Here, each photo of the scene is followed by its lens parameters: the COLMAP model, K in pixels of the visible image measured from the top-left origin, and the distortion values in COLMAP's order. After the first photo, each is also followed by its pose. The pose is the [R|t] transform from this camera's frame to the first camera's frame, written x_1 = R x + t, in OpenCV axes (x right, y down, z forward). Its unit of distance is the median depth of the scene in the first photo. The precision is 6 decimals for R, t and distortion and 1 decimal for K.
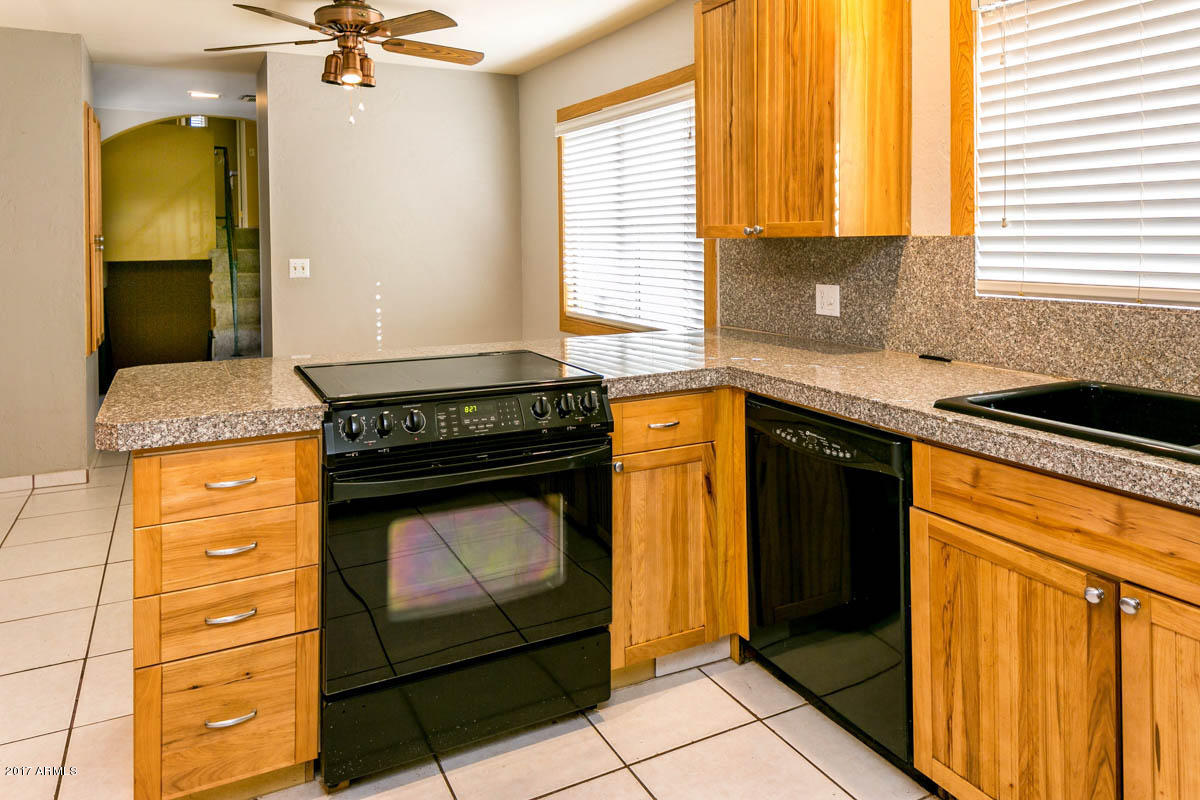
lens RADIAL K [[801.4, 0, 583.0], [0, 801.4, 302.7], [0, 0, 1]] dist [0.036140, -0.003395]
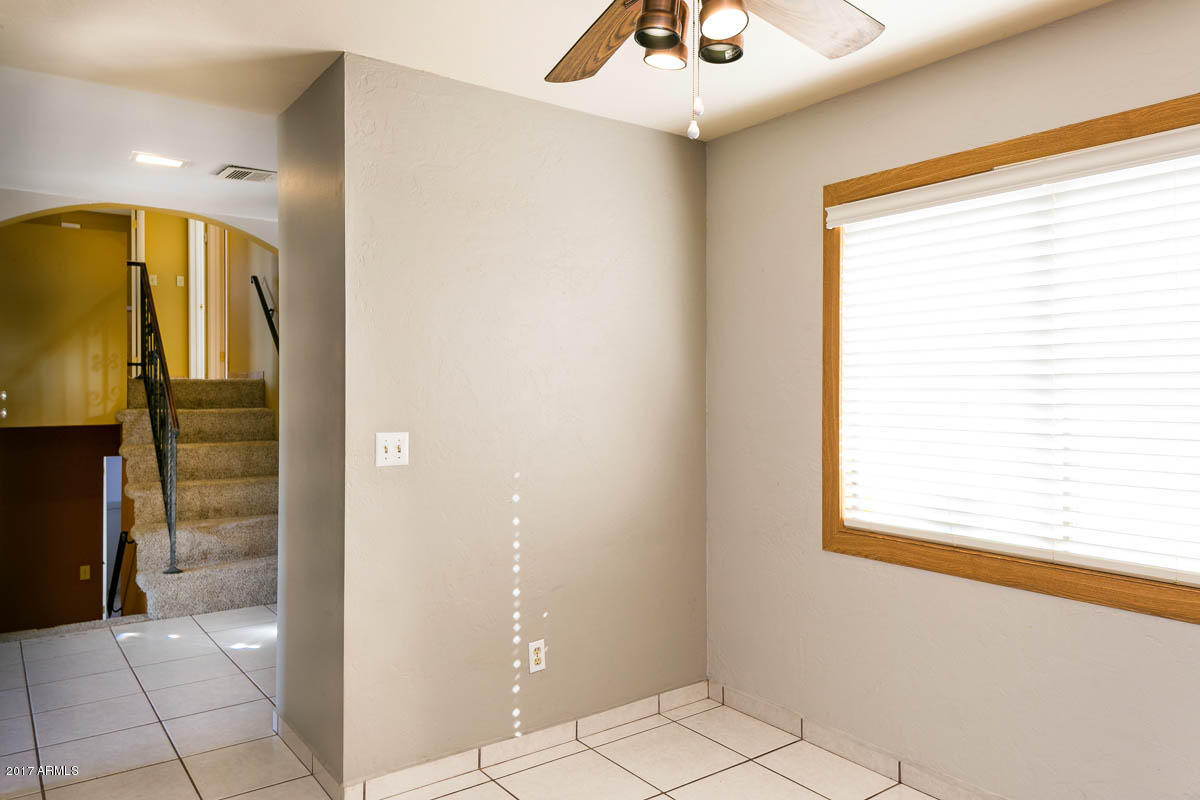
lens RADIAL K [[801.4, 0, 603.2], [0, 801.4, 411.8], [0, 0, 1]] dist [0.036140, -0.003395]
pose [[0.985450, 0.002013, 0.169952, -0.290827], [0.008254, 0.998183, -0.059684, -0.032961], [-0.169763, 0.060219, 0.983643, 0.422268]]
